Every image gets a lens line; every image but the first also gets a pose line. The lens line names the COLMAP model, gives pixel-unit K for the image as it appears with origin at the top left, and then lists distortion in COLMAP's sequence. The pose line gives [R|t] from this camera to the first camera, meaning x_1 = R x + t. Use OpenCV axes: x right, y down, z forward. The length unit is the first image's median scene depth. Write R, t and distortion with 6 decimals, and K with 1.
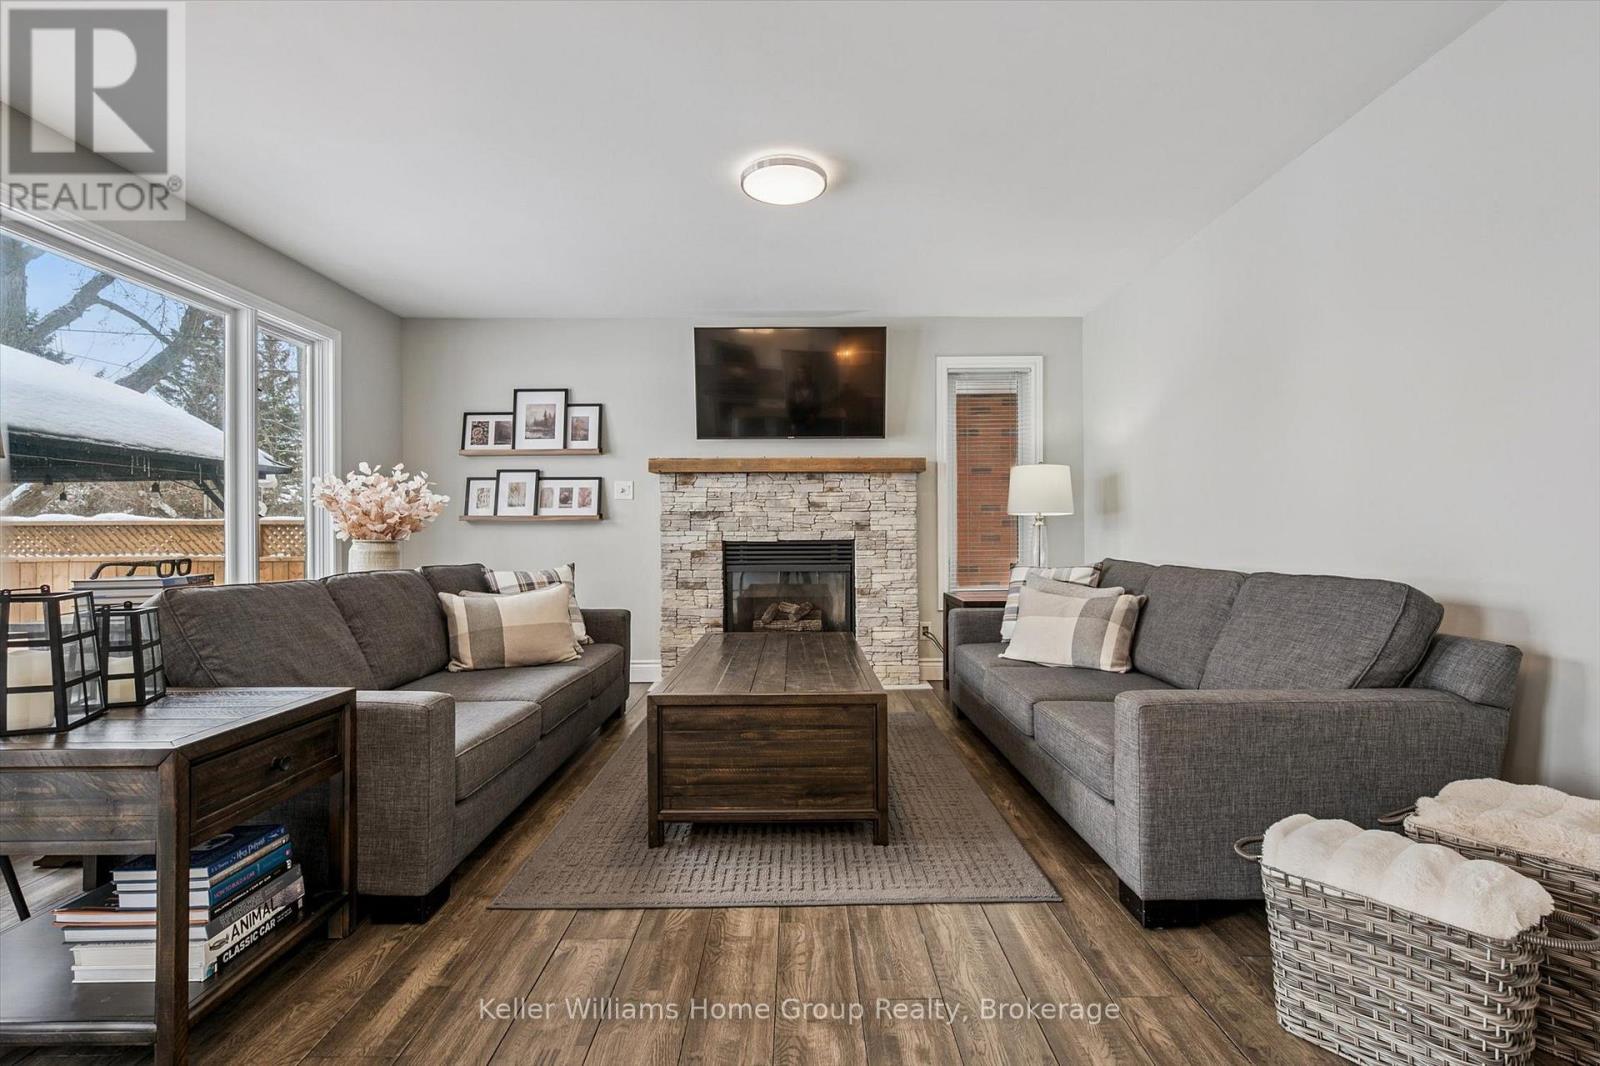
lens RADIAL K [[754.4, 0, 799.8], [0, 754.4, 532.7], [0, 0, 1]] dist [0.000425, 0.000523]
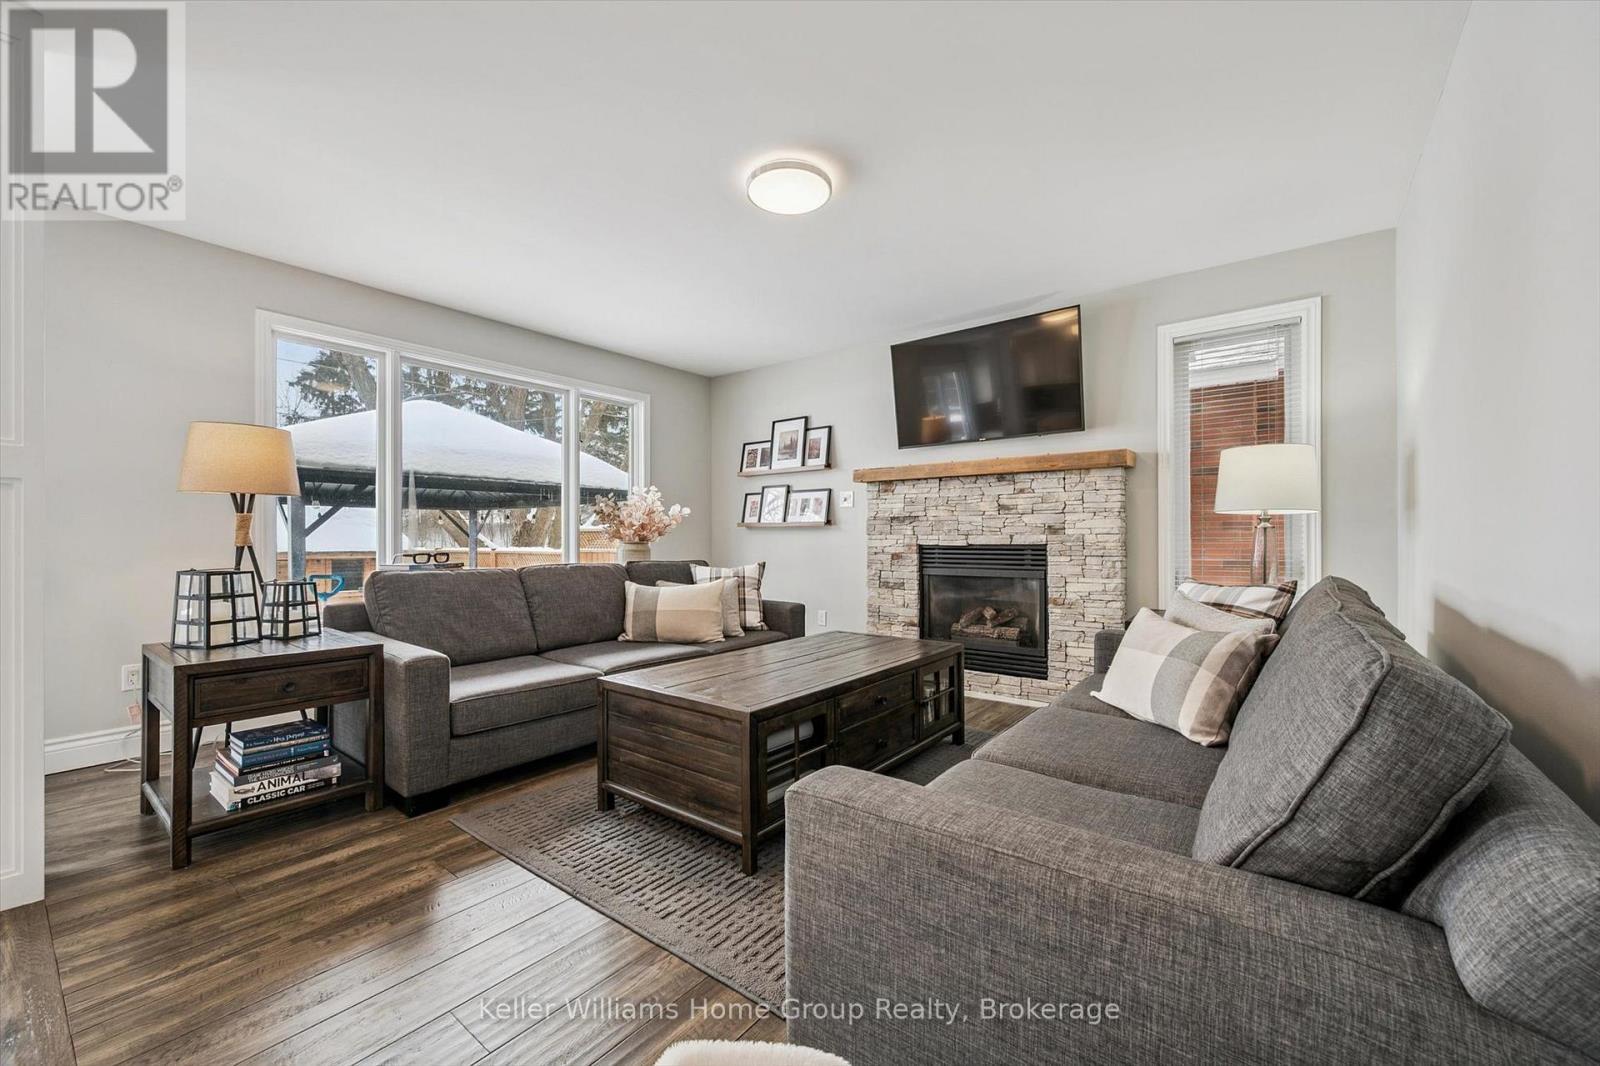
lens RADIAL K [[633.1, 0, 804.0], [0, 633.1, 537.1], [0, 0, 1]] dist [0.000688, -0.000593]
pose [[0.786209, 0.002930, -0.617954, 0.385287], [-0.000769, 0.999993, 0.003763, -0.002867], [0.617960, -0.002484, 0.786206, 0.256287]]
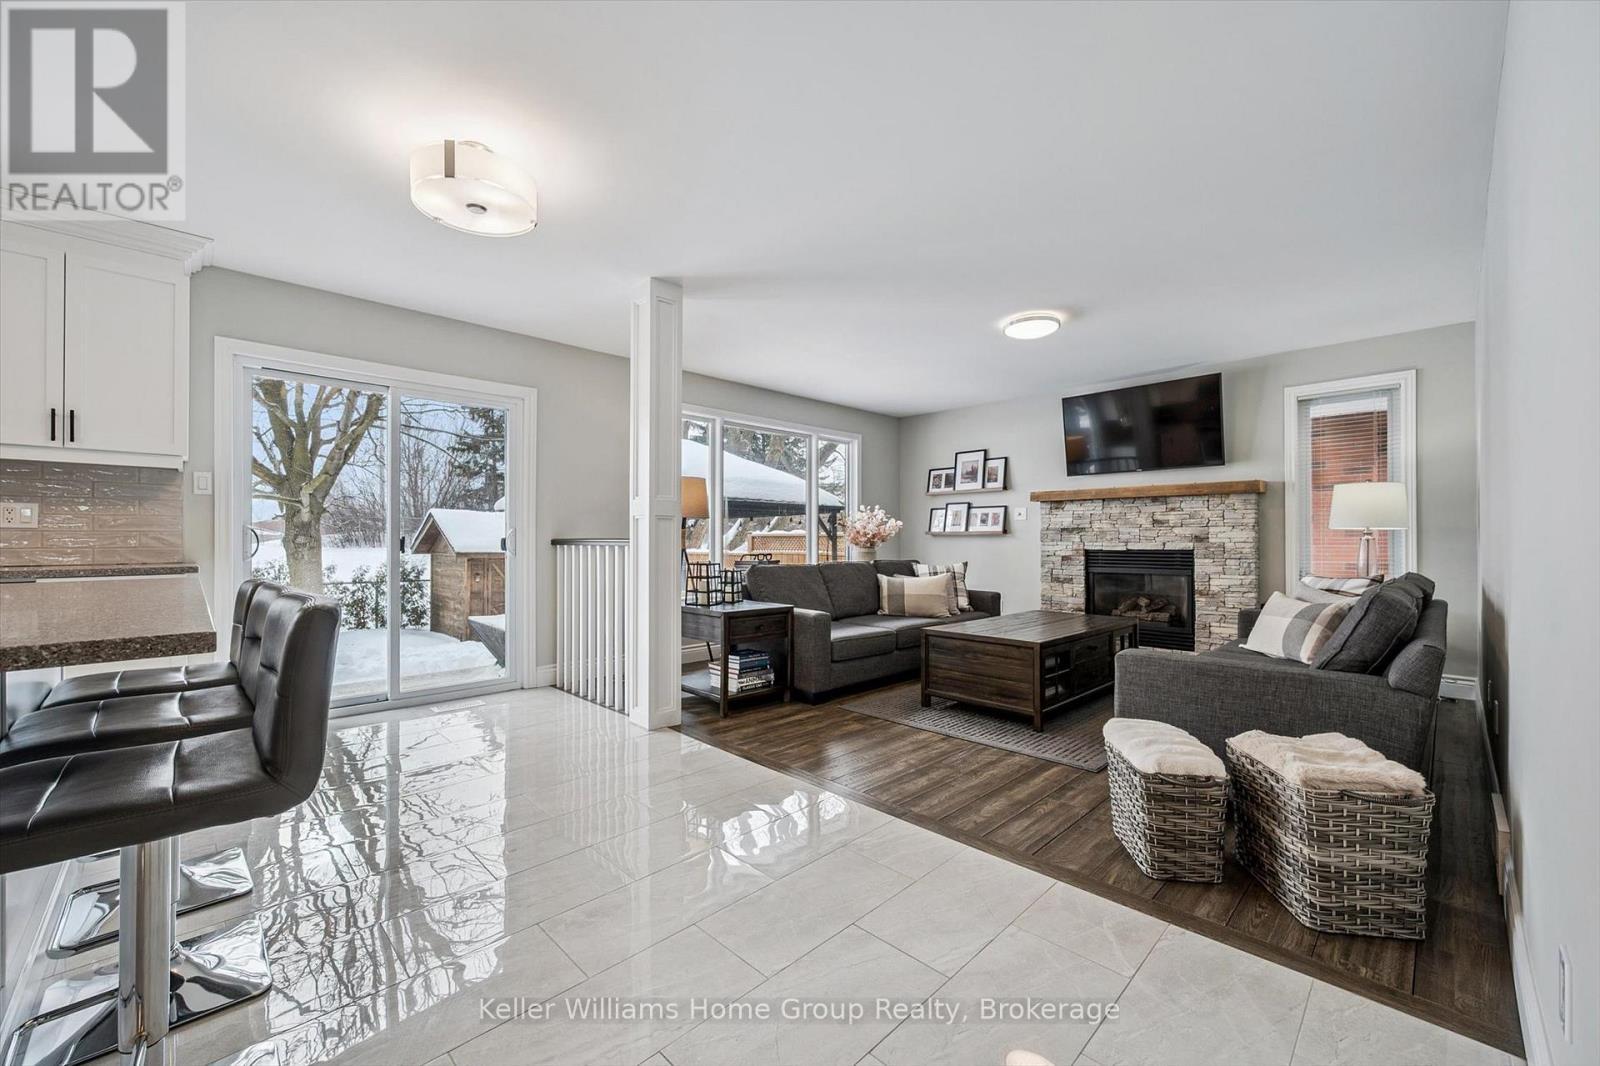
lens RADIAL K [[633.1, 0, 799.7], [0, 633.1, 534.8], [0, 0, 1]] dist [0.000688, -0.000593]
pose [[0.691680, -0.000326, -0.722204, 0.454527], [-0.002927, 0.999990, -0.003255, -0.012125], [0.722198, 0.004365, 0.691672, -0.215626]]
